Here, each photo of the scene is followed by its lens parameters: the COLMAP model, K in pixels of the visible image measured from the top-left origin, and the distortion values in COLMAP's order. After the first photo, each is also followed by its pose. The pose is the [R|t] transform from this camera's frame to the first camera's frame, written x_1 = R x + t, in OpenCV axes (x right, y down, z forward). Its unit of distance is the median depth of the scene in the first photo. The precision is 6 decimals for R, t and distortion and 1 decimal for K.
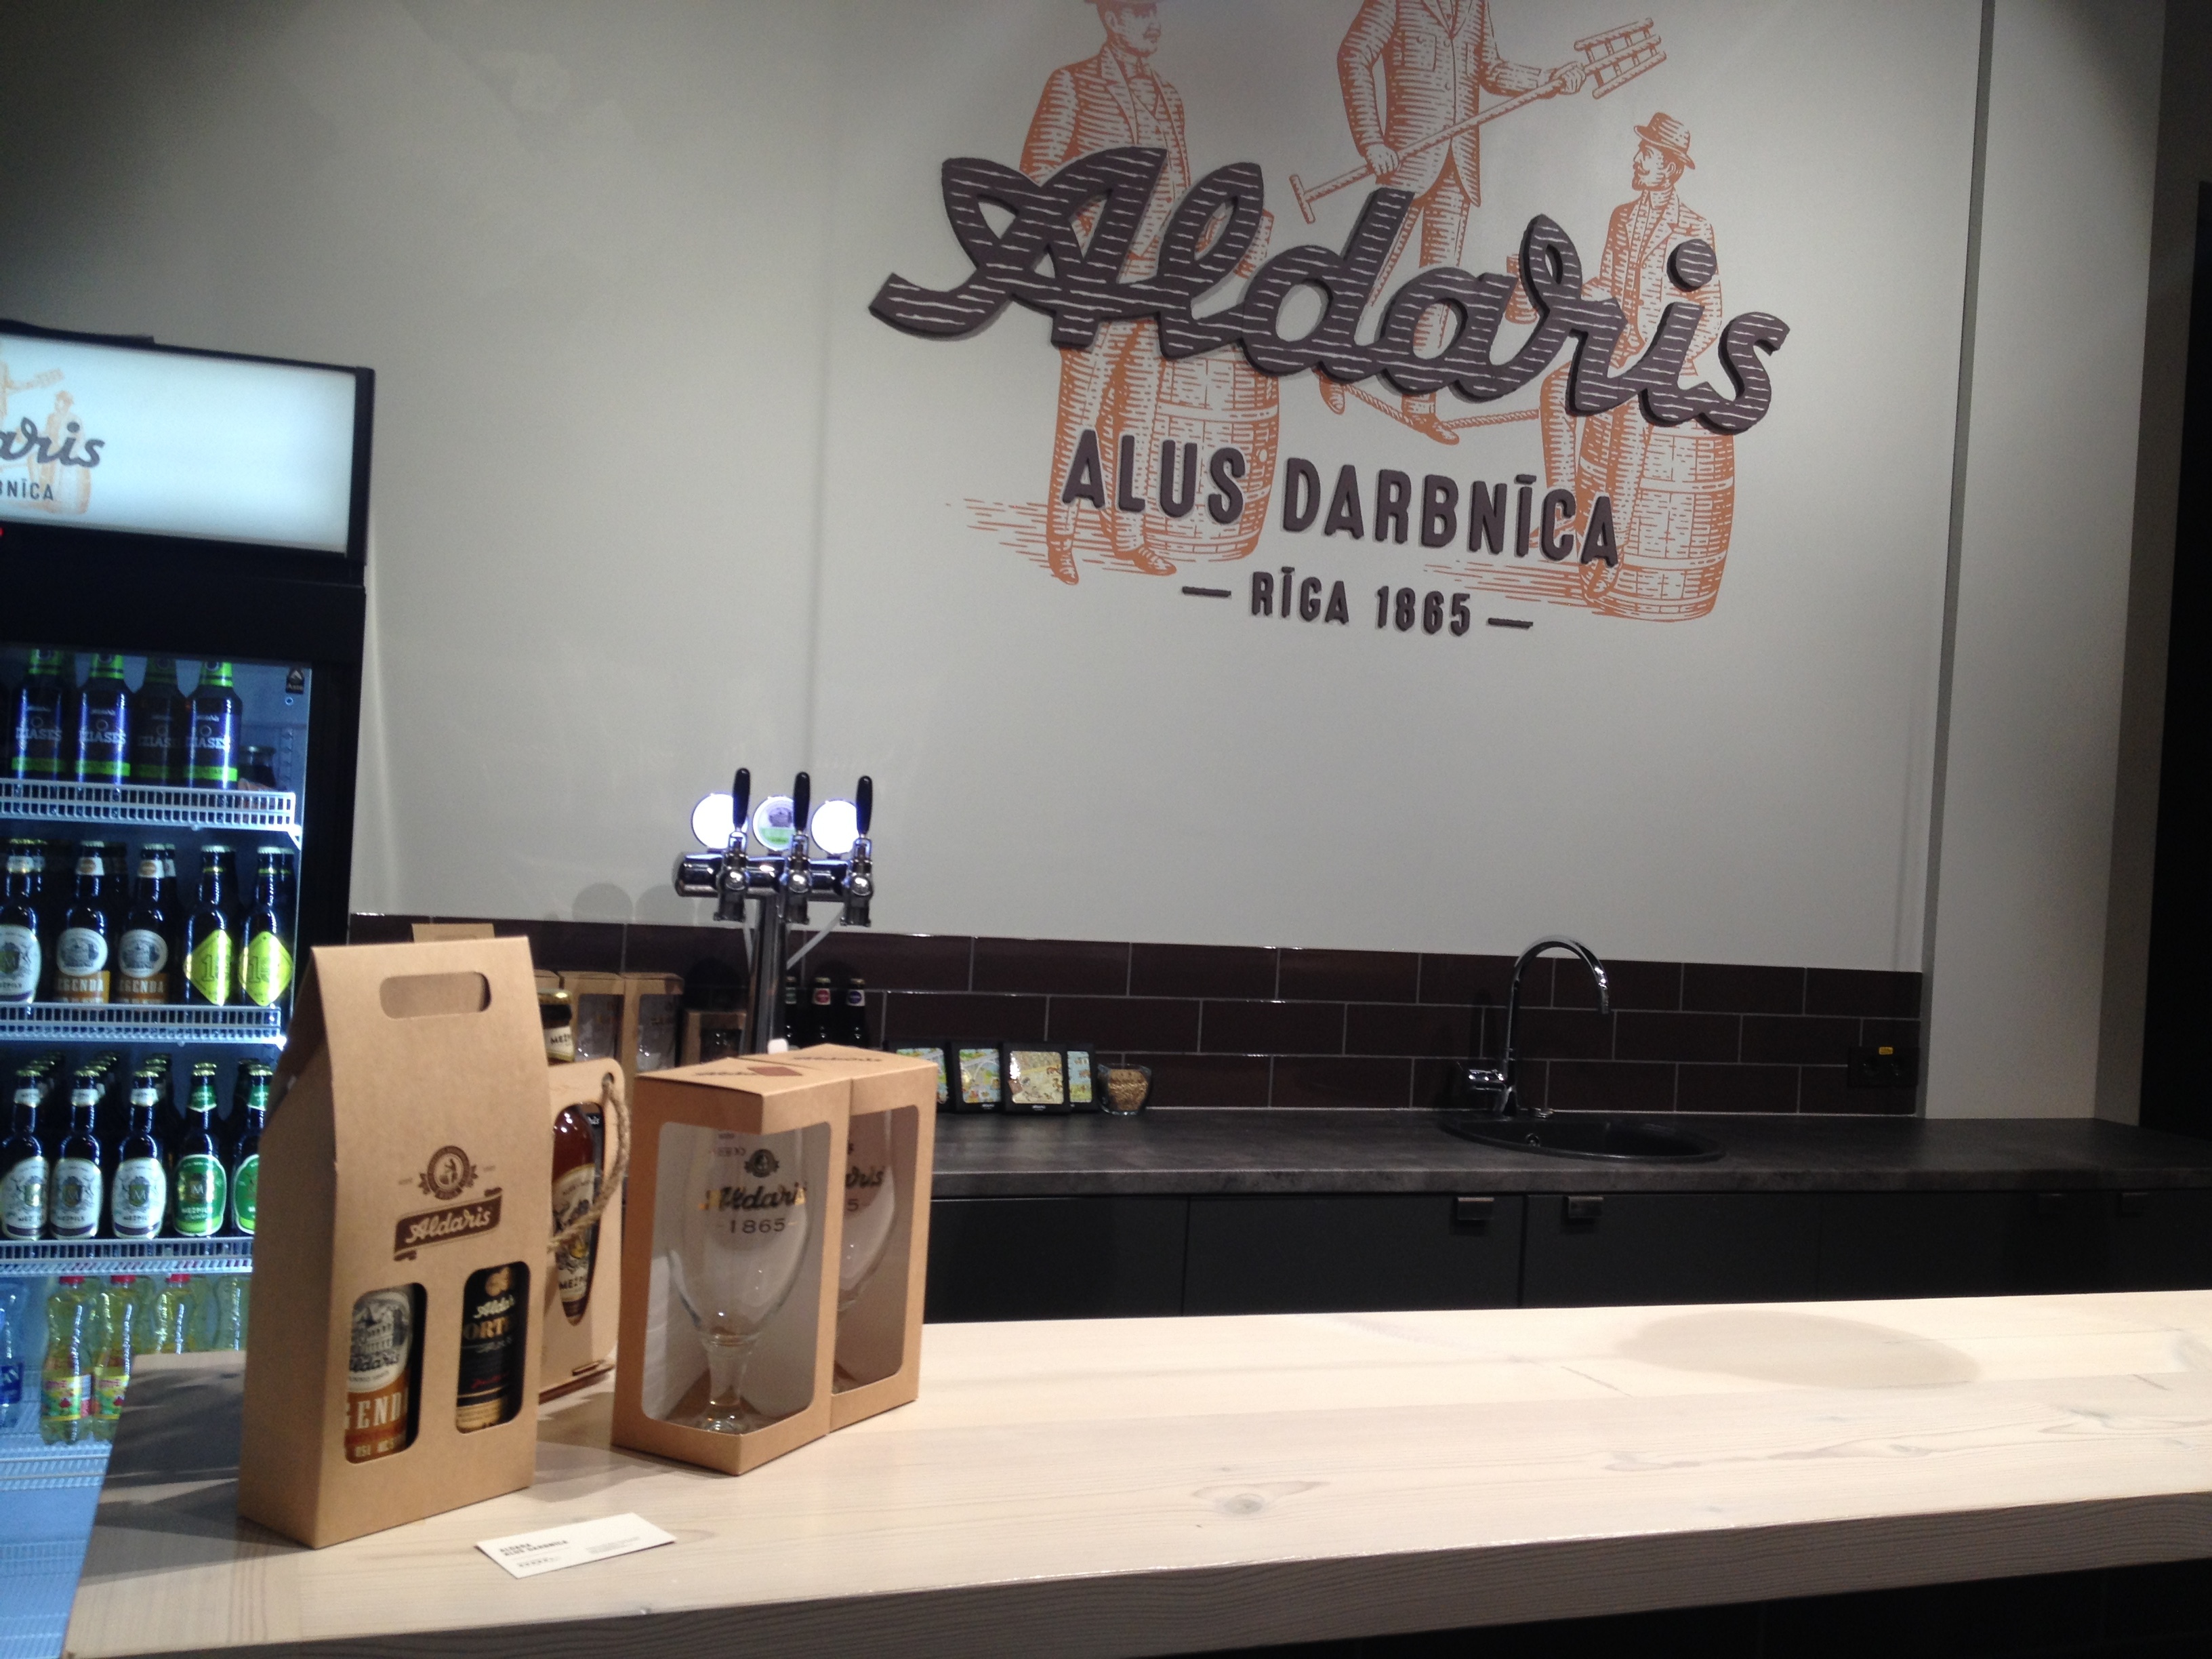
lens RADIAL K [[2225.3, 0, 1106.0], [0, 2225.3, 829.5], [0, 0, 1]] dist [-0.086018, -0.001953]
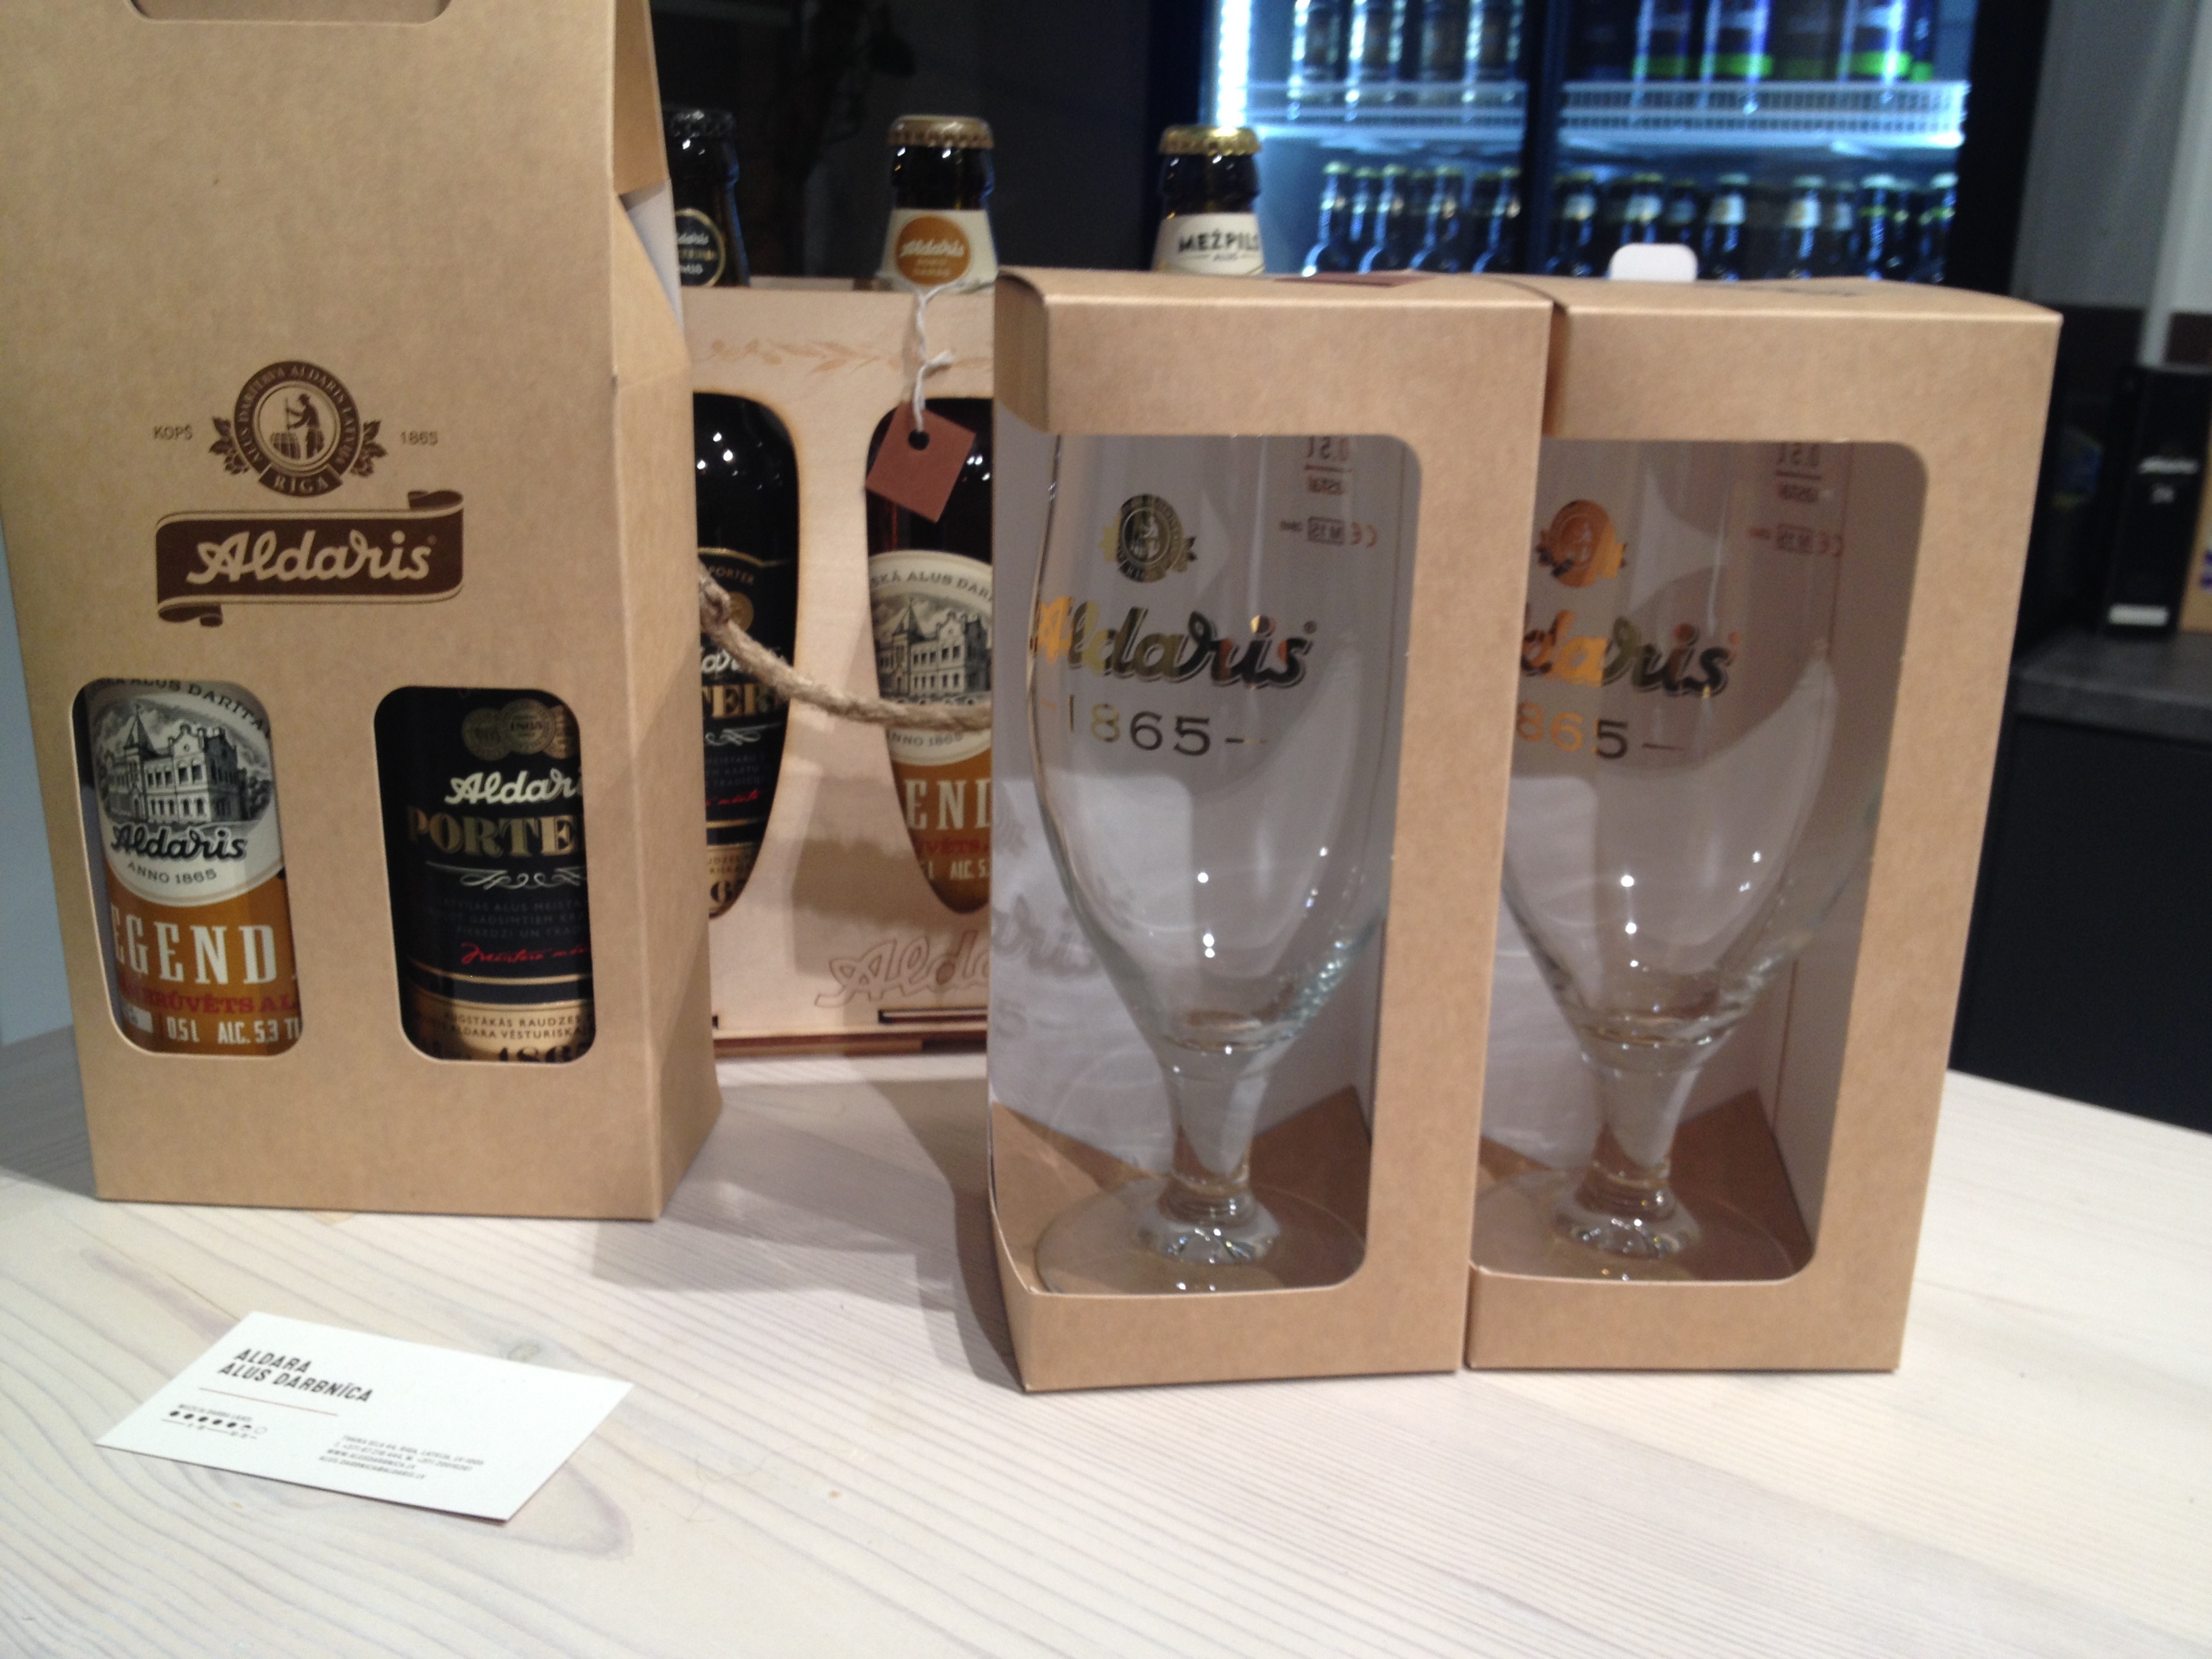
lens RADIAL K [[2067.5, 0, 1106.0], [0, 2067.5, 829.5], [0, 0, 1]] dist [0.016300, 0.000419]
pose [[0.548181, 0.214743, -0.808322, 0.103516], [-0.027161, 0.970537, 0.239418, 0.131362], [0.835919, -0.109289, 0.537862, 0.907281]]
